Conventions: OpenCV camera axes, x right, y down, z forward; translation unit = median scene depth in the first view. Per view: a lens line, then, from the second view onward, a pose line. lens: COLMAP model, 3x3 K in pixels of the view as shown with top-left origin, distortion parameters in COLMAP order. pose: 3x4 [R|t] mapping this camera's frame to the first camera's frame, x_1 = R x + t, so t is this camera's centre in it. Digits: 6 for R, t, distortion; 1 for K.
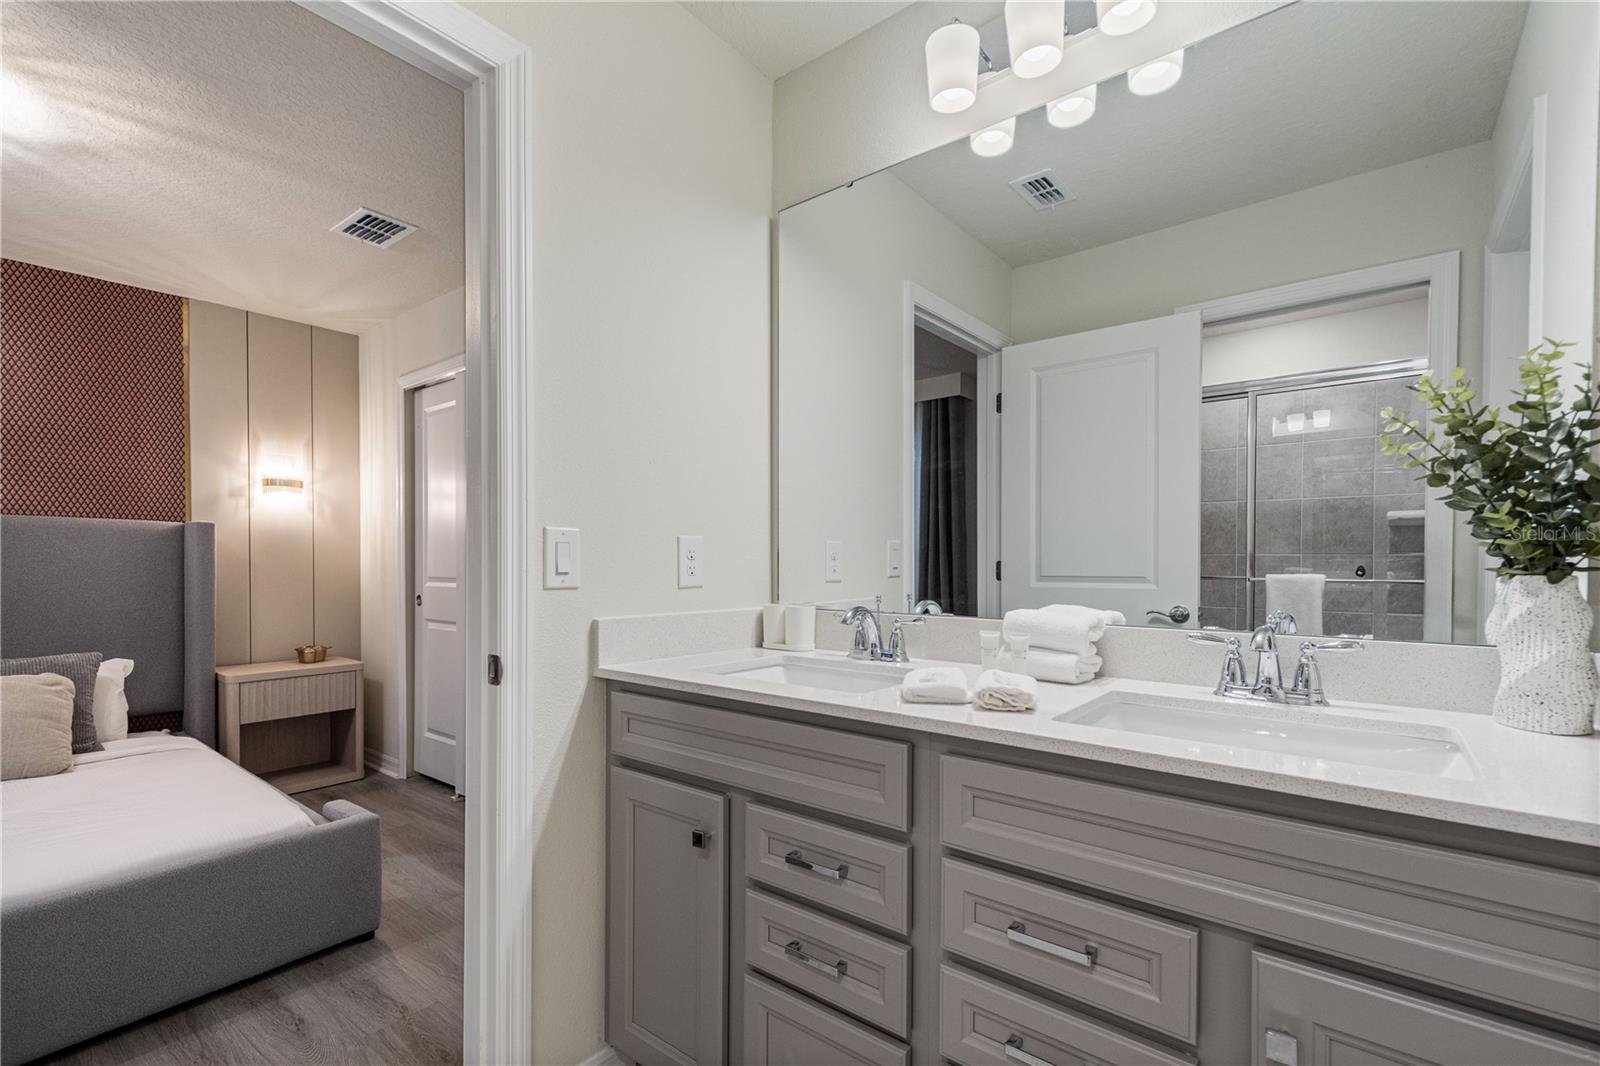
lens RADIAL K [[701.5, 0, 802.6], [0, 701.5, 574.5], [0, 0, 1]] dist [0.011472, -0.000132]
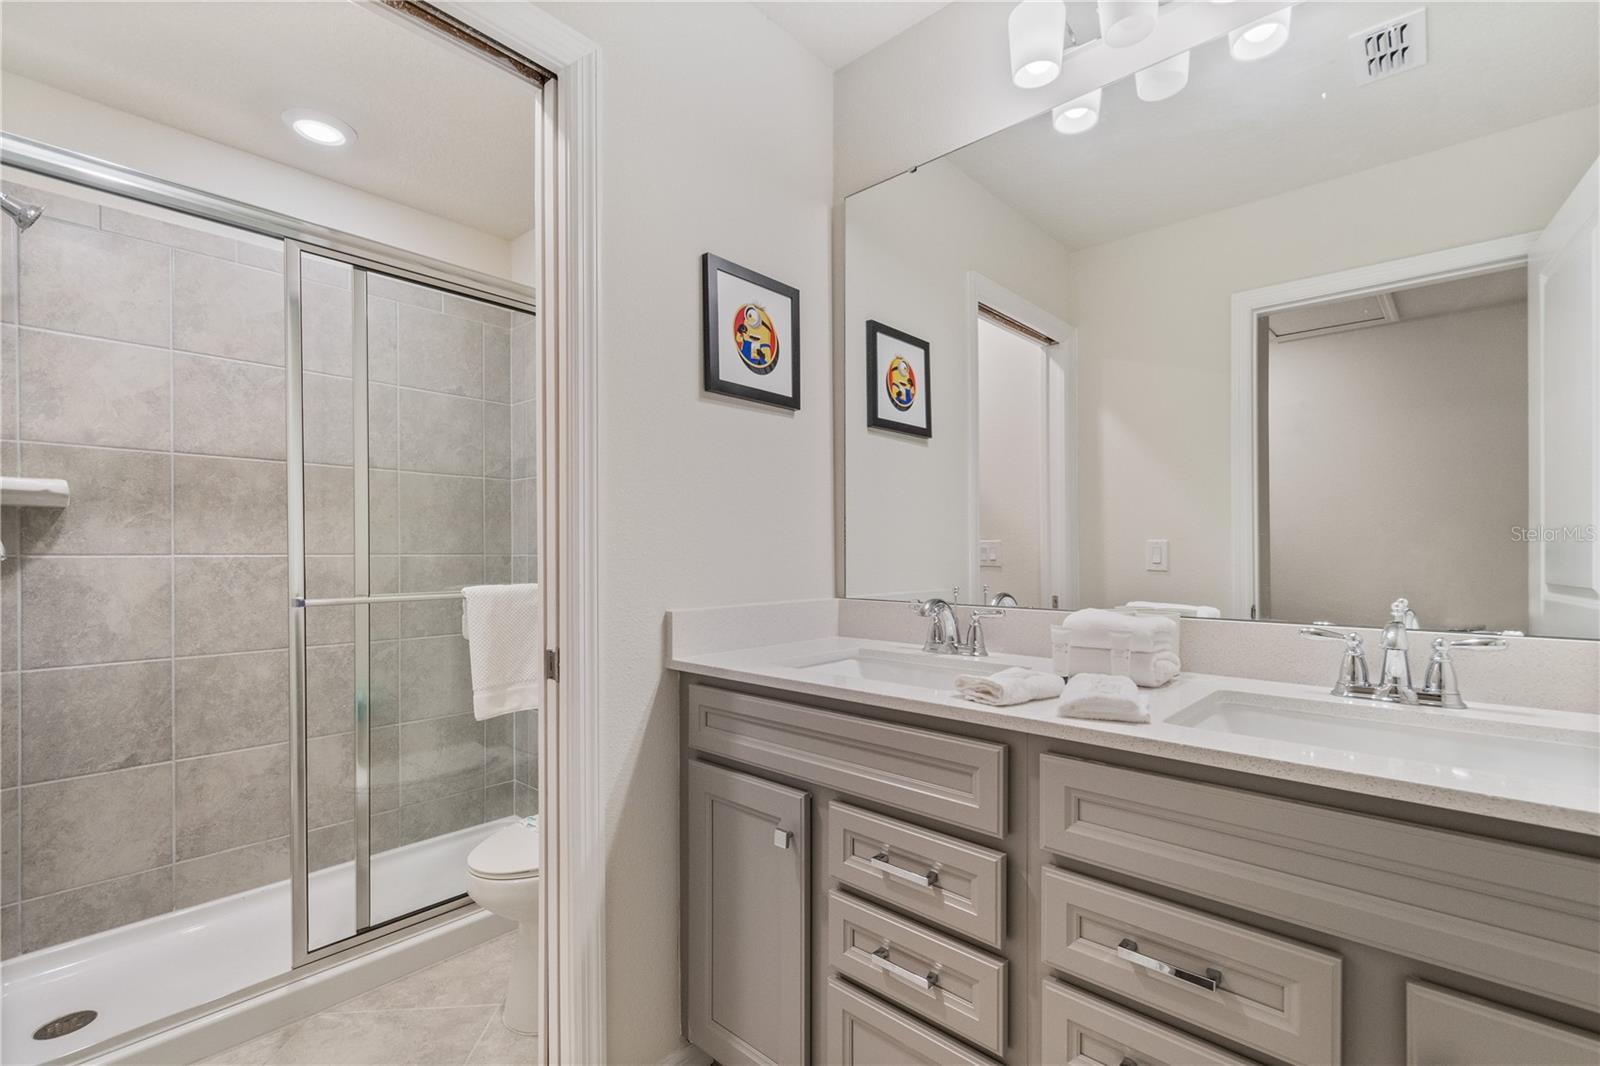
lens RADIAL K [[698.5, 0, 807.7], [0, 698.5, 558.3], [0, 0, 1]] dist [-0.000435, -0.000167]
pose [[0.998247, -0.000126, -0.059192, -0.051223], [-0.000403, 0.999960, -0.008932, -0.000726], [0.059191, 0.008940, 0.998207, 0.040577]]
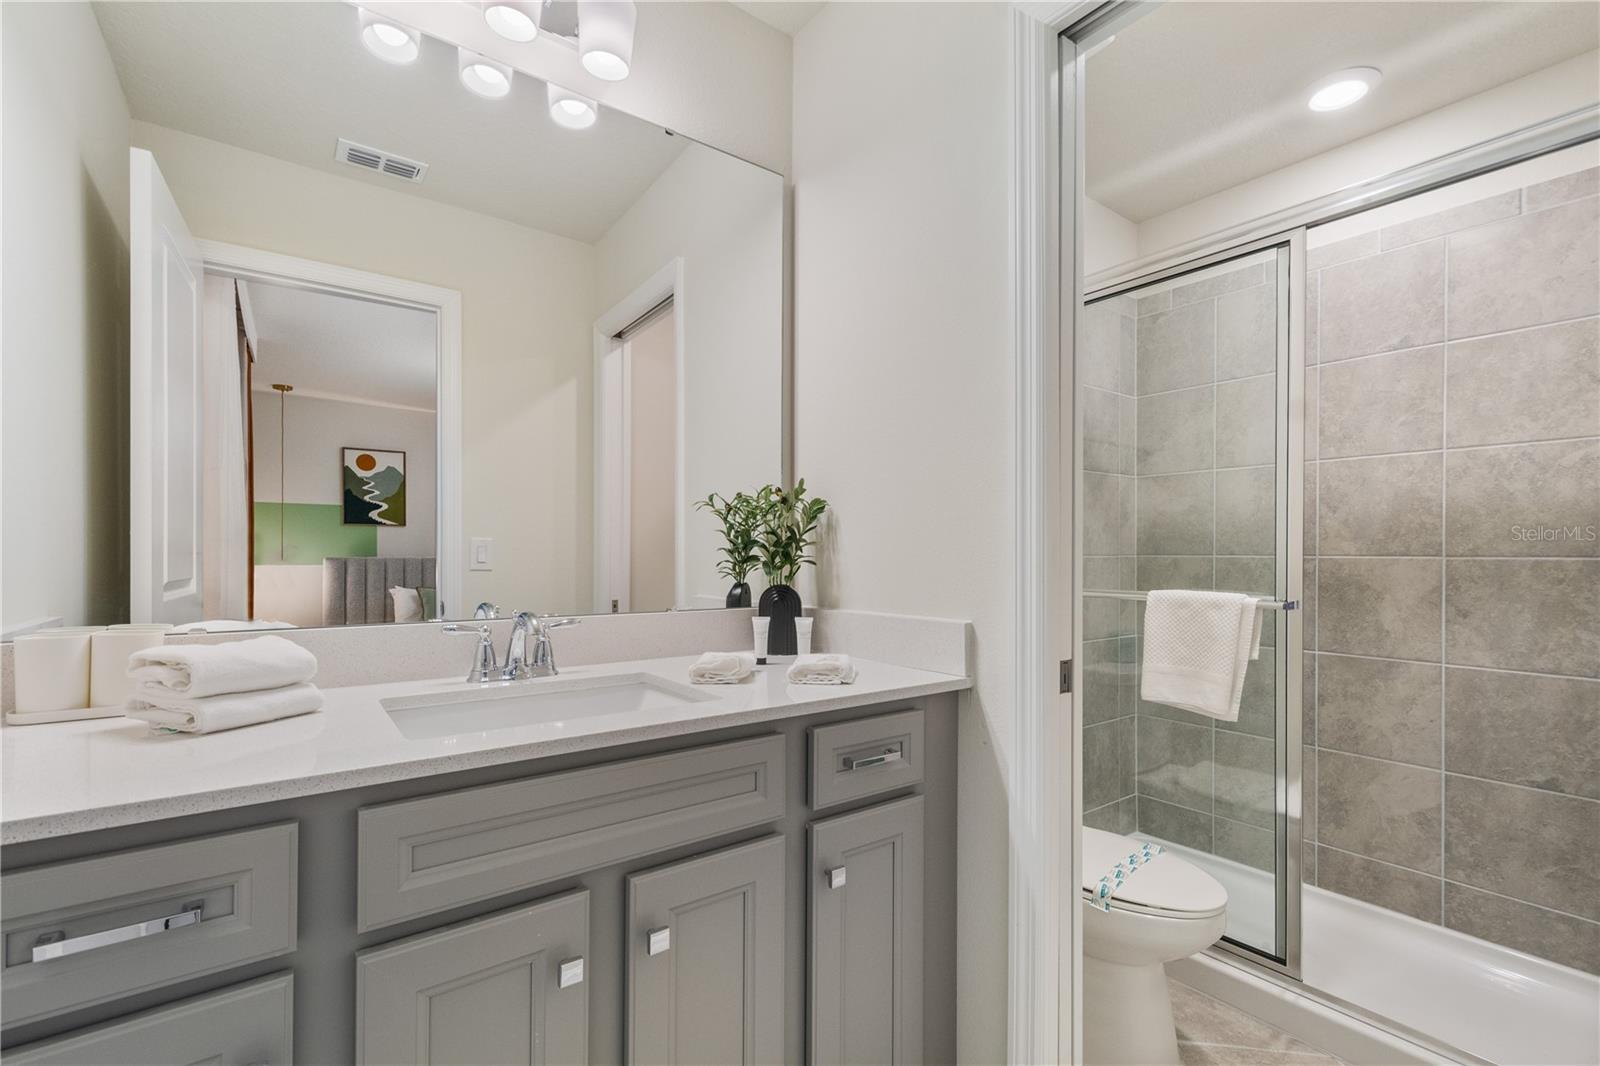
lens RADIAL K [[722.2, 0, 800.0], [0, 722.2, 533.0], [0, 0, 1]] dist [0.018750, 0.000004]
pose [[0.257236, 0.032602, 0.965798, -0.328003], [0.010421, 0.999279, -0.036508, -0.005004], [-0.966292, 0.019456, 0.256711, 0.259791]]
